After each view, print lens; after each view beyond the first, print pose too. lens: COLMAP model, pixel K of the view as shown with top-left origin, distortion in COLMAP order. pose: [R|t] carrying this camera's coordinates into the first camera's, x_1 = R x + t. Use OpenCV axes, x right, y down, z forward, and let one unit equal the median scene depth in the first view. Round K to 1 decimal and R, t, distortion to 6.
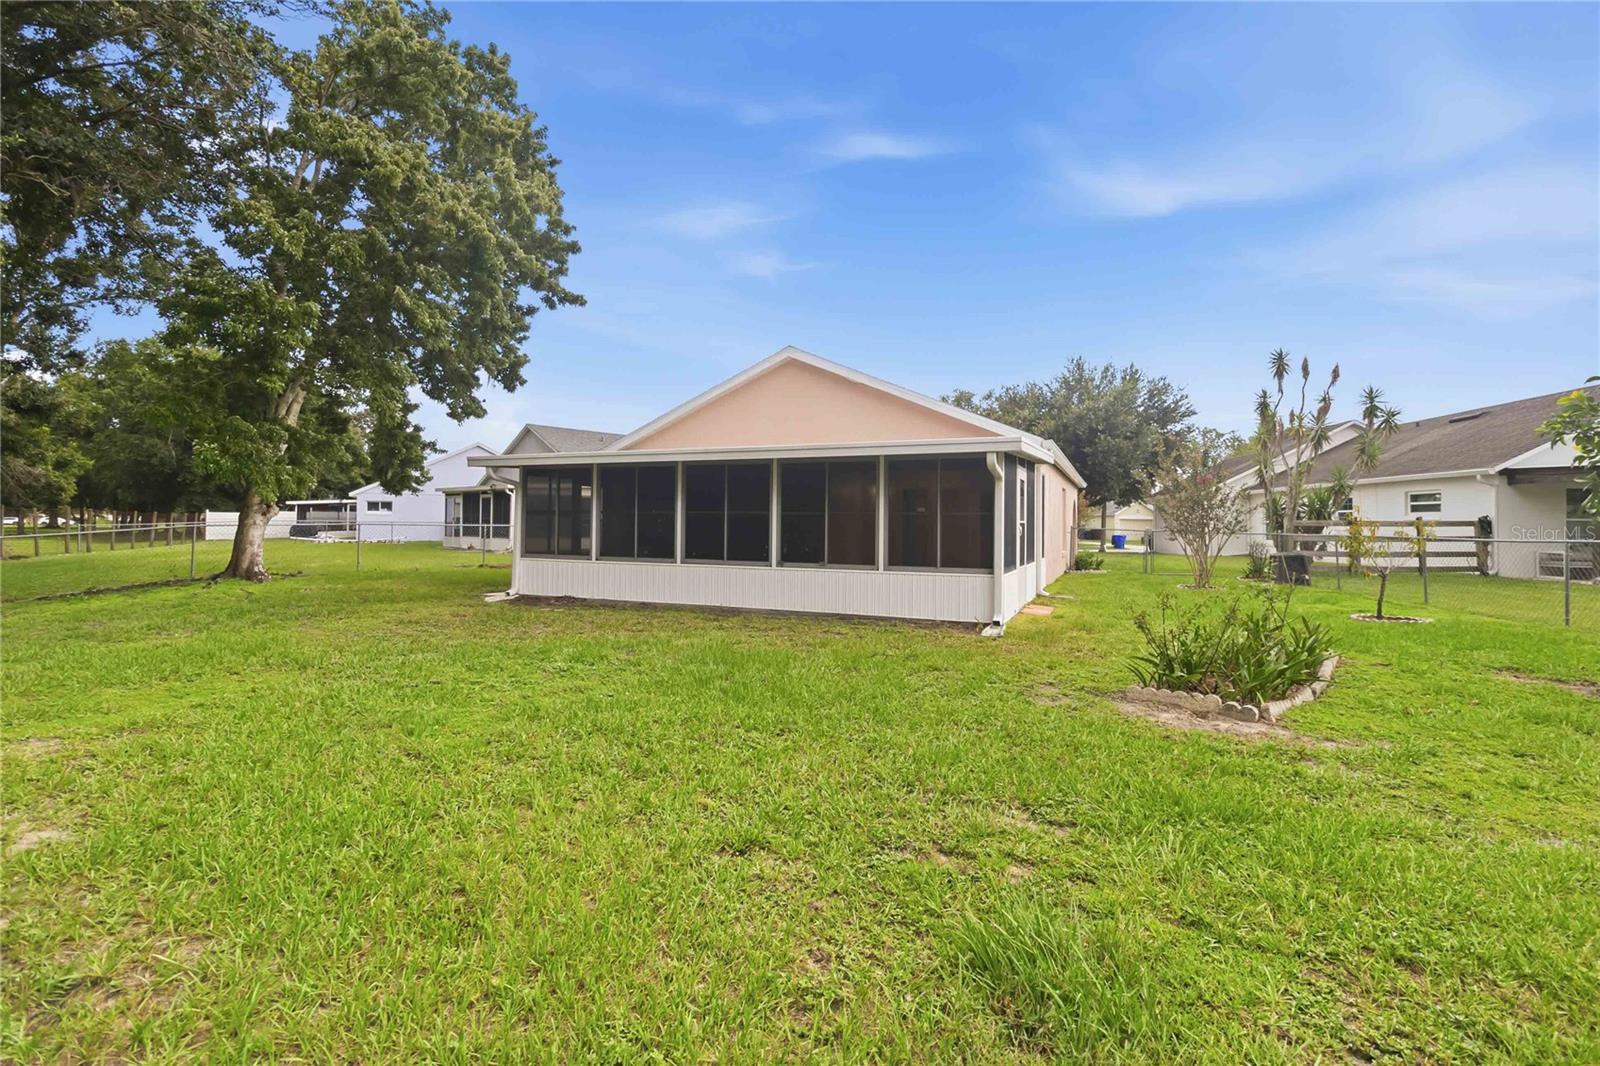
lens RADIAL K [[732.0, 0, 807.8], [0, 732.0, 510.3], [0, 0, 1]] dist [0.000978, 0.000266]
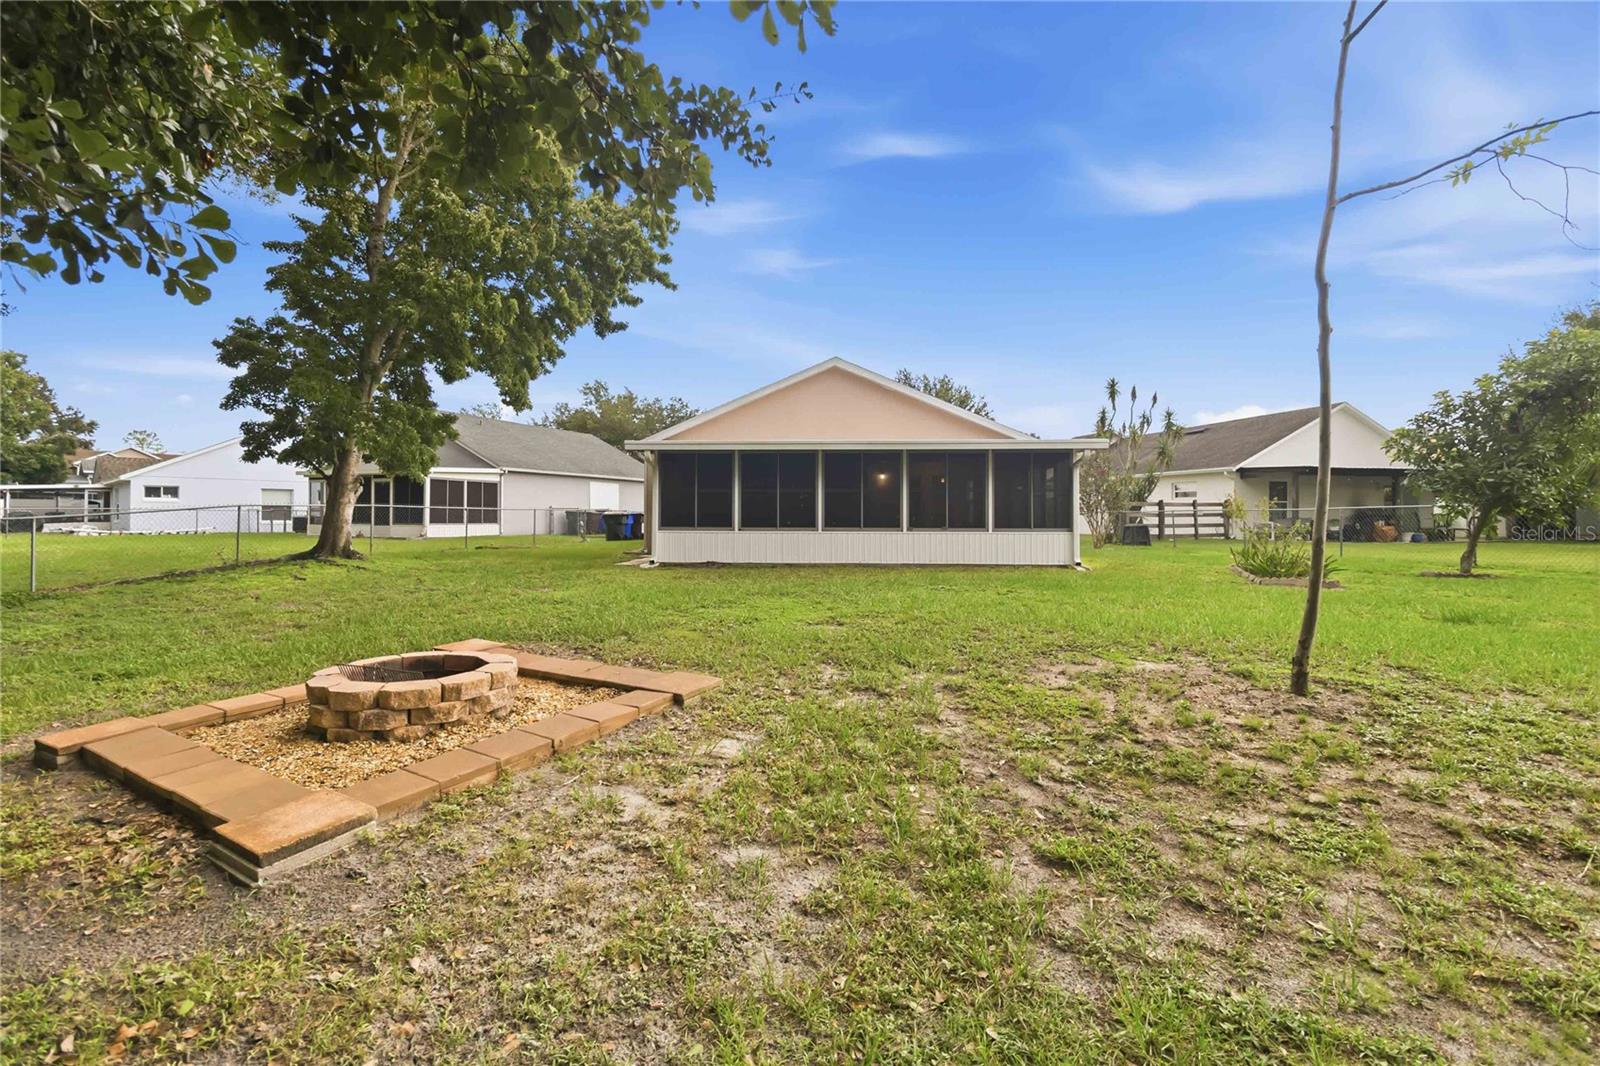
lens RADIAL K [[732.0, 0, 807.8], [0, 732.0, 510.3], [0, 0, 1]] dist [0.000978, 0.000266]
pose [[0.939046, -0.003473, 0.343774, -0.395370], [-0.000203, 0.999943, 0.010656, 0.014879], [-0.343791, -0.010076, 0.938992, -0.106063]]
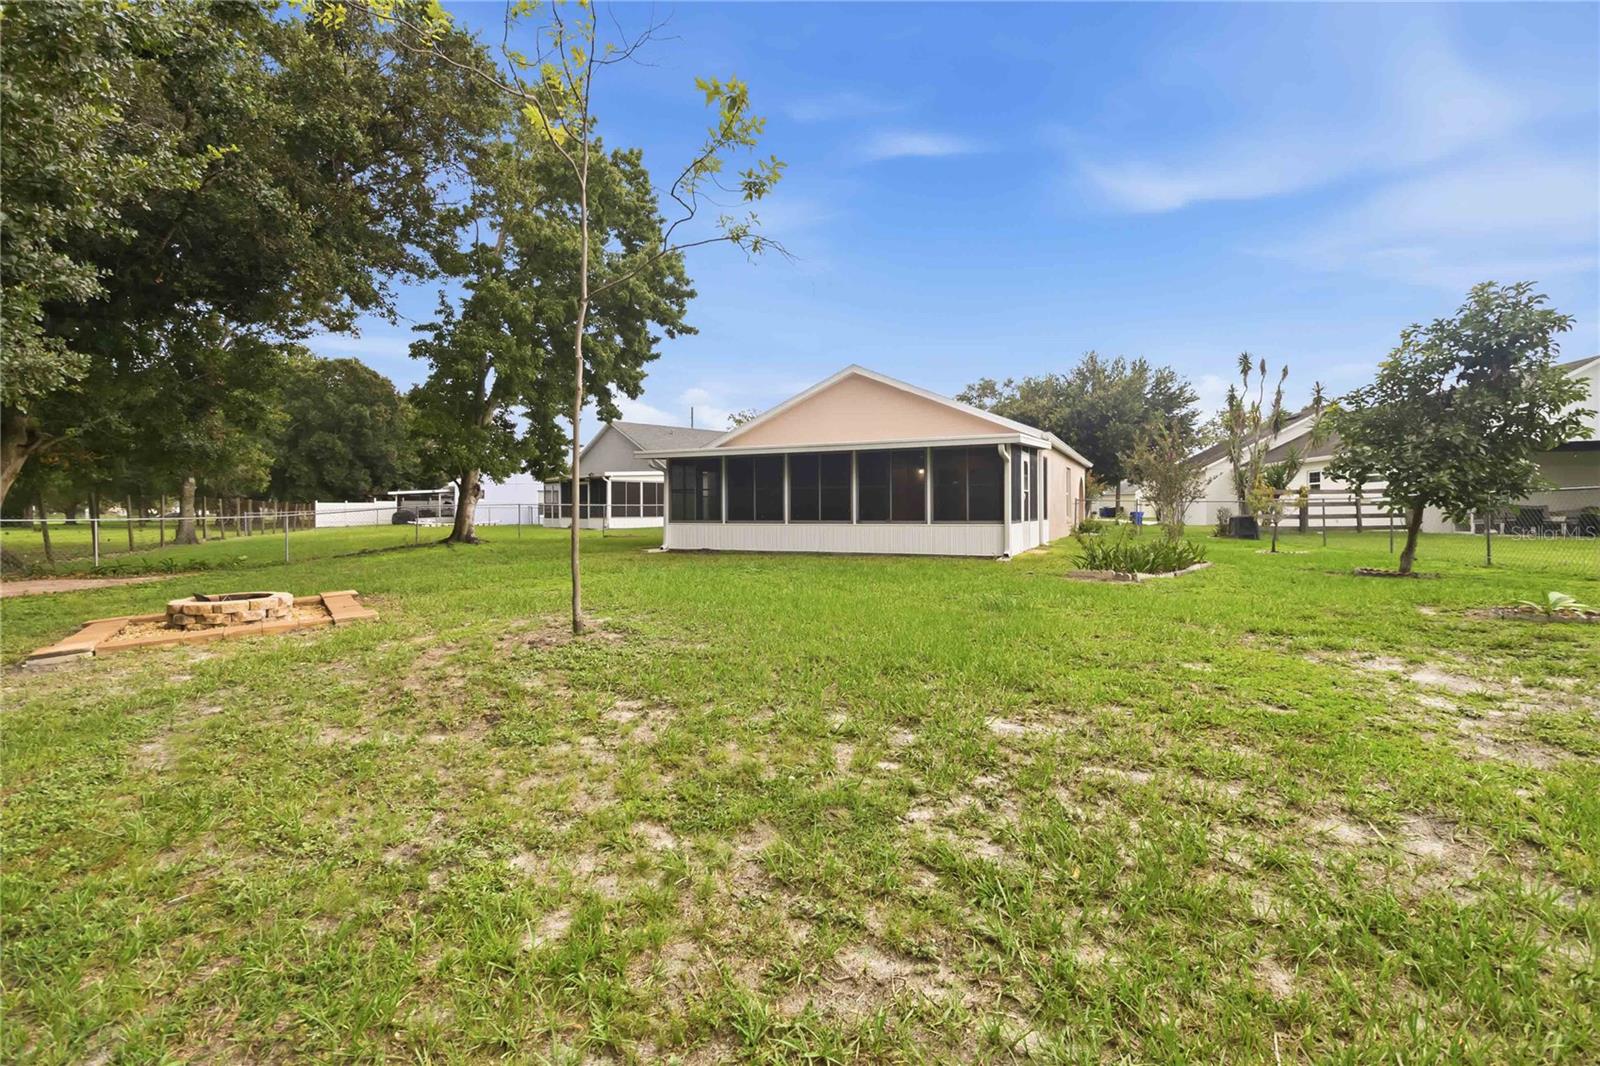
lens RADIAL K [[732.0, 0, 807.8], [0, 732.0, 510.3], [0, 0, 1]] dist [0.000978, 0.000266]
pose [[0.999216, -0.014861, -0.036695, -0.050908], [0.015565, 0.999699, 0.018961, 0.012638], [0.036402, -0.019518, 0.999147, -0.277720]]
